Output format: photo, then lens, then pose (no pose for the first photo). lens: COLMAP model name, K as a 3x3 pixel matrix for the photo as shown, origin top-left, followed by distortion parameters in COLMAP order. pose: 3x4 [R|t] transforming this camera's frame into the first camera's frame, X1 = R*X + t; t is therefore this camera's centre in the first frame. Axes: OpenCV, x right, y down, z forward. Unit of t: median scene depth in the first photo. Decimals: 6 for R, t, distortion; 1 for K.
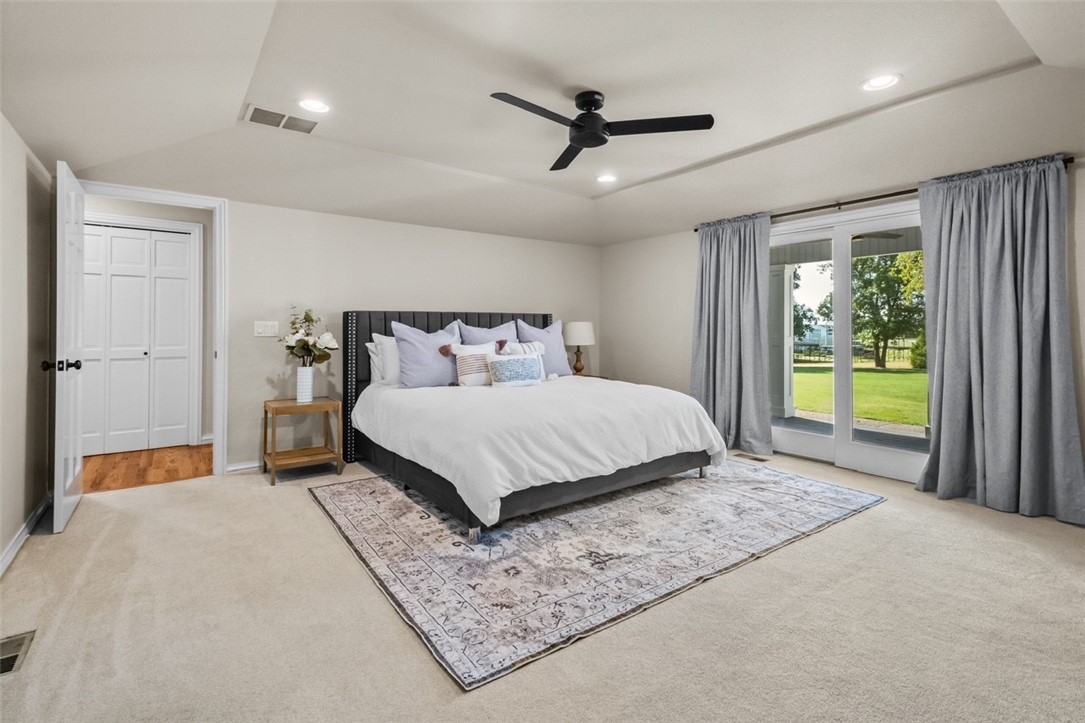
lens RADIAL K [[467.8, 0, 519.8], [0, 467.8, 327.9], [0, 0, 1]] dist [0.017660, -0.000269]
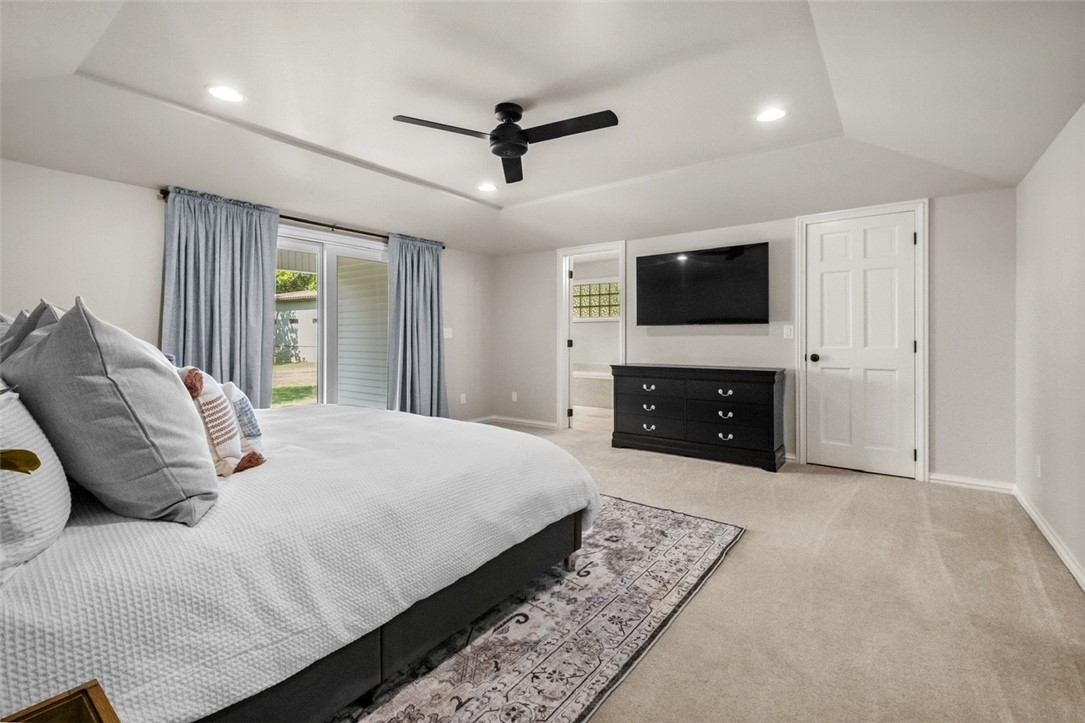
lens RADIAL K [[467.8, 0, 548.9], [0, 467.8, 337.9], [0, 0, 1]] dist [0.017660, -0.000269]
pose [[-0.282821, -0.010653, 0.959114, -0.905650], [-0.002910, 0.999943, 0.010249, 0.002737], [-0.959168, 0.000108, -0.282836, 1.233988]]
